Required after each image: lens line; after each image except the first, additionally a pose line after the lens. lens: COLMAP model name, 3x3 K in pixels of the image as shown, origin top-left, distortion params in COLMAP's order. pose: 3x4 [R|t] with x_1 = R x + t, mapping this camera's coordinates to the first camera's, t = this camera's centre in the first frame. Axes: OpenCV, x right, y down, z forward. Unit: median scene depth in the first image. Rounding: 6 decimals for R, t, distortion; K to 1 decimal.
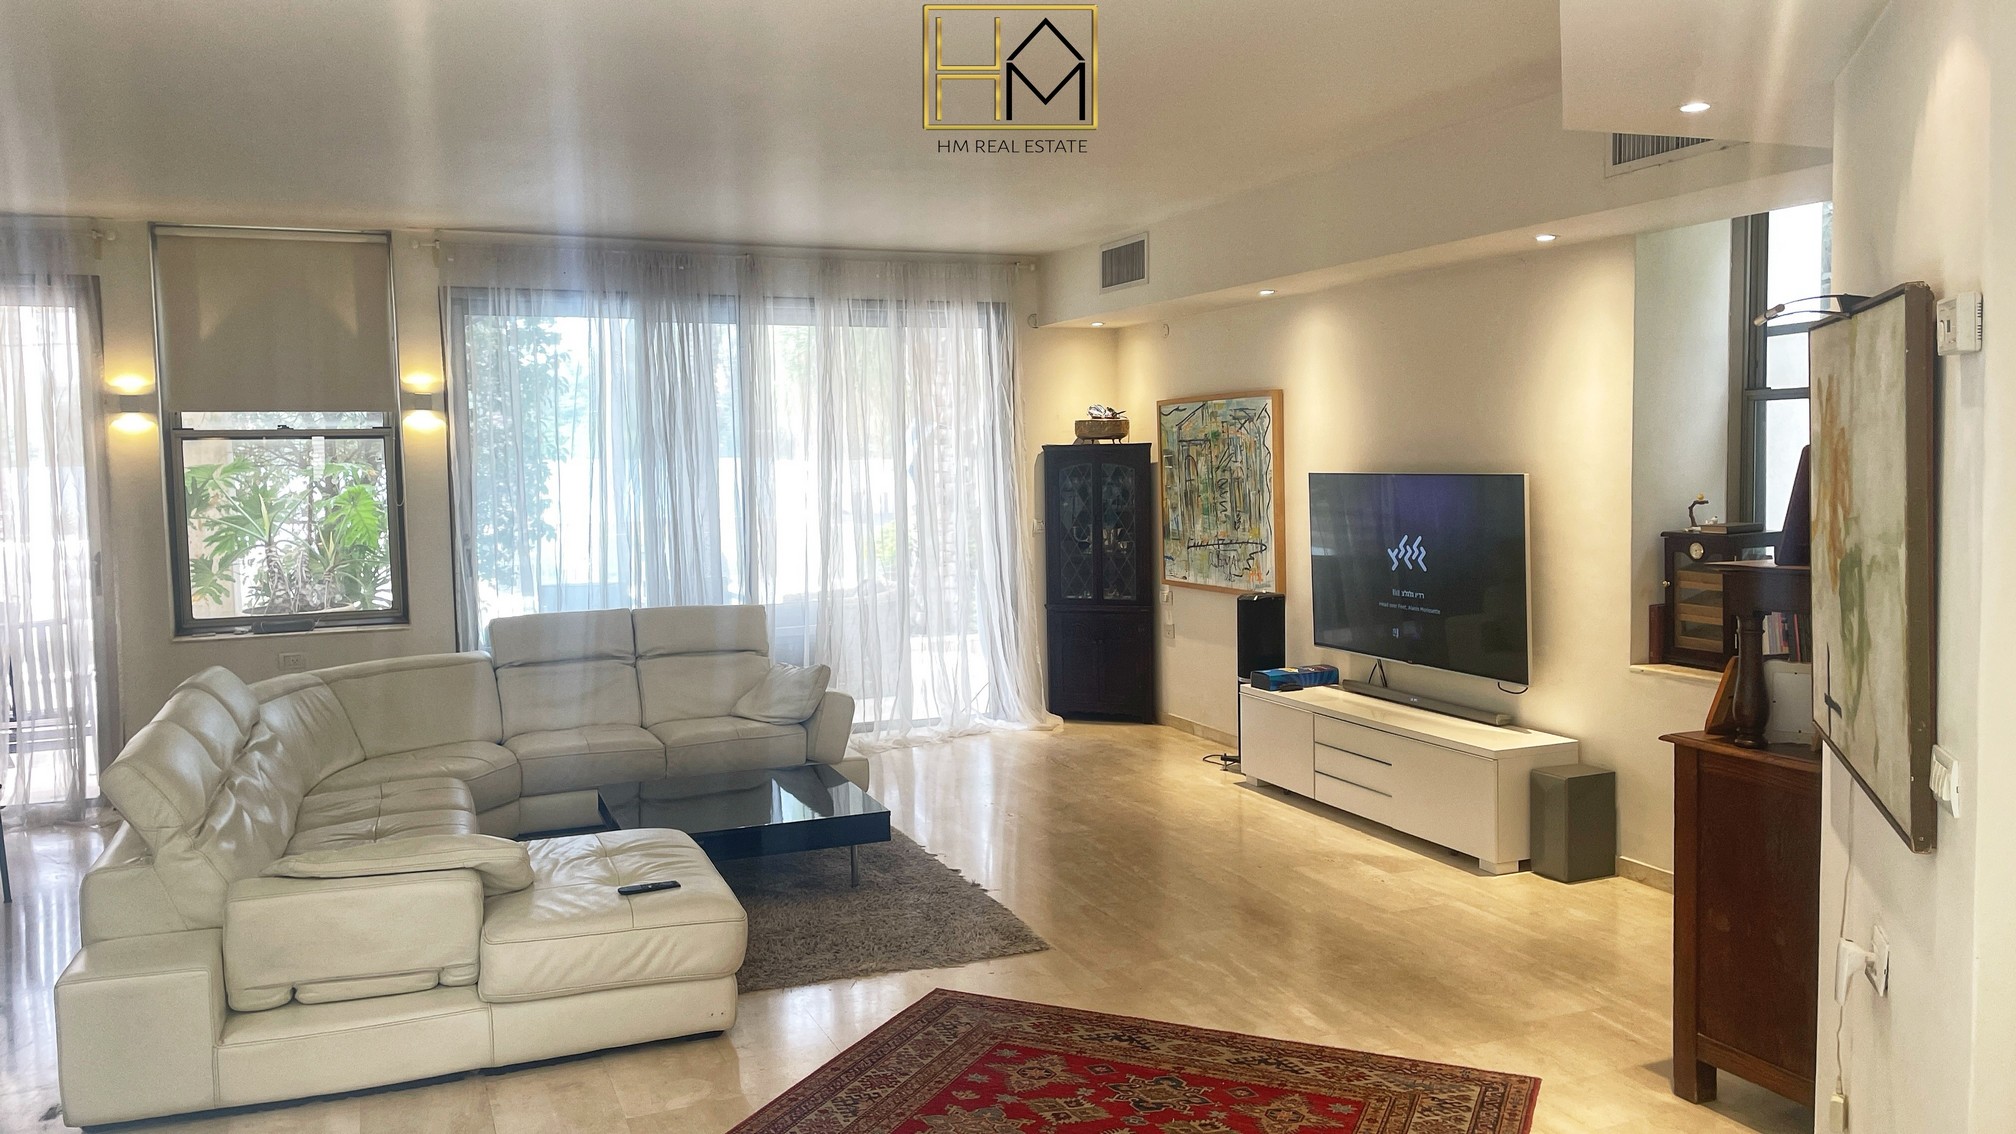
lens RADIAL K [[1500.7, 0, 1008.0], [0, 1500.7, 567.0], [0, 0, 1]] dist [-0.033337, -0.002722]
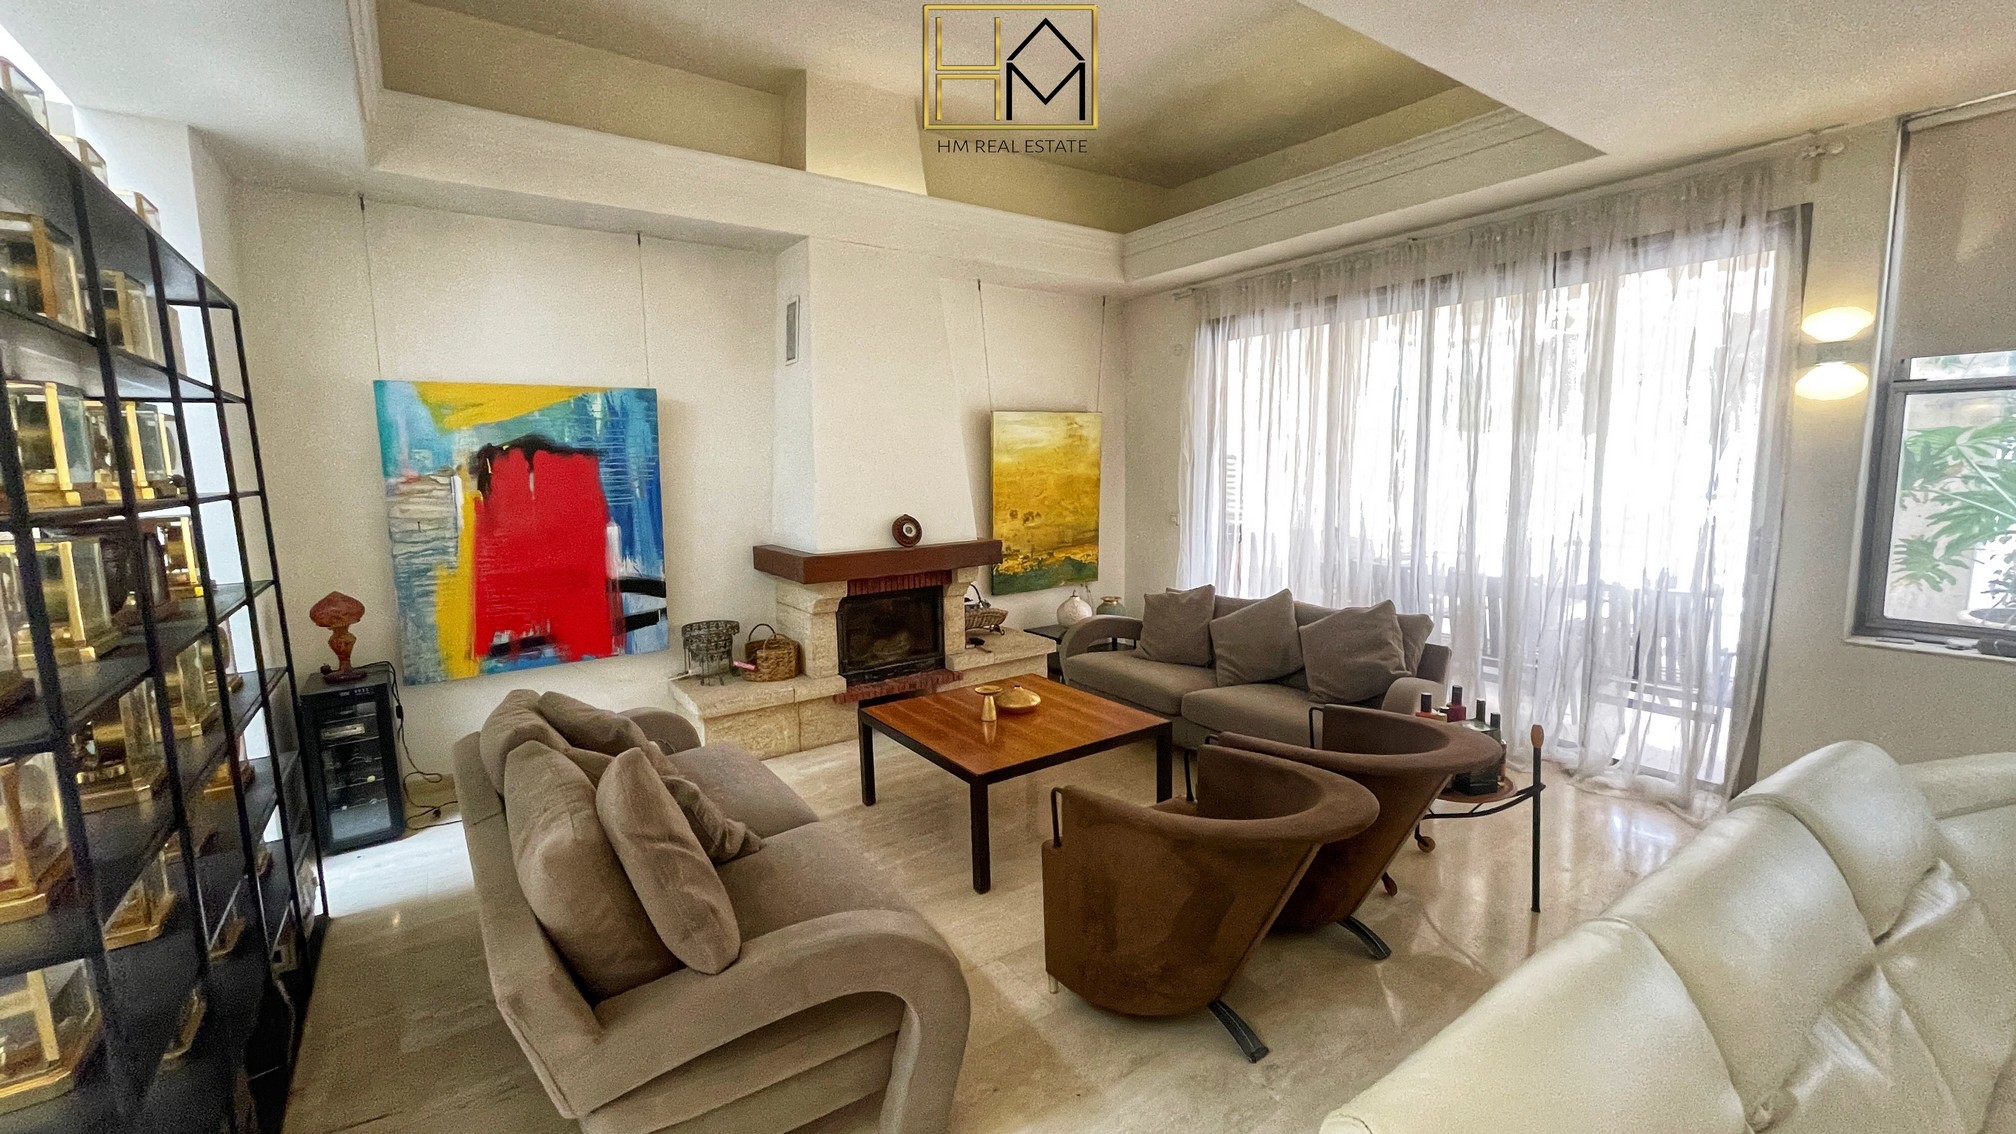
lens RADIAL K [[830.5, 0, 1008.0], [0, 830.5, 567.0], [0, 0, 1]] dist [-0.002275, -0.000662]
pose [[0.212054, 0.133675, -0.968072, -0.217416], [-0.055771, 0.990641, 0.124576, -0.022507], [0.975665, 0.027573, 0.217524, 0.438412]]
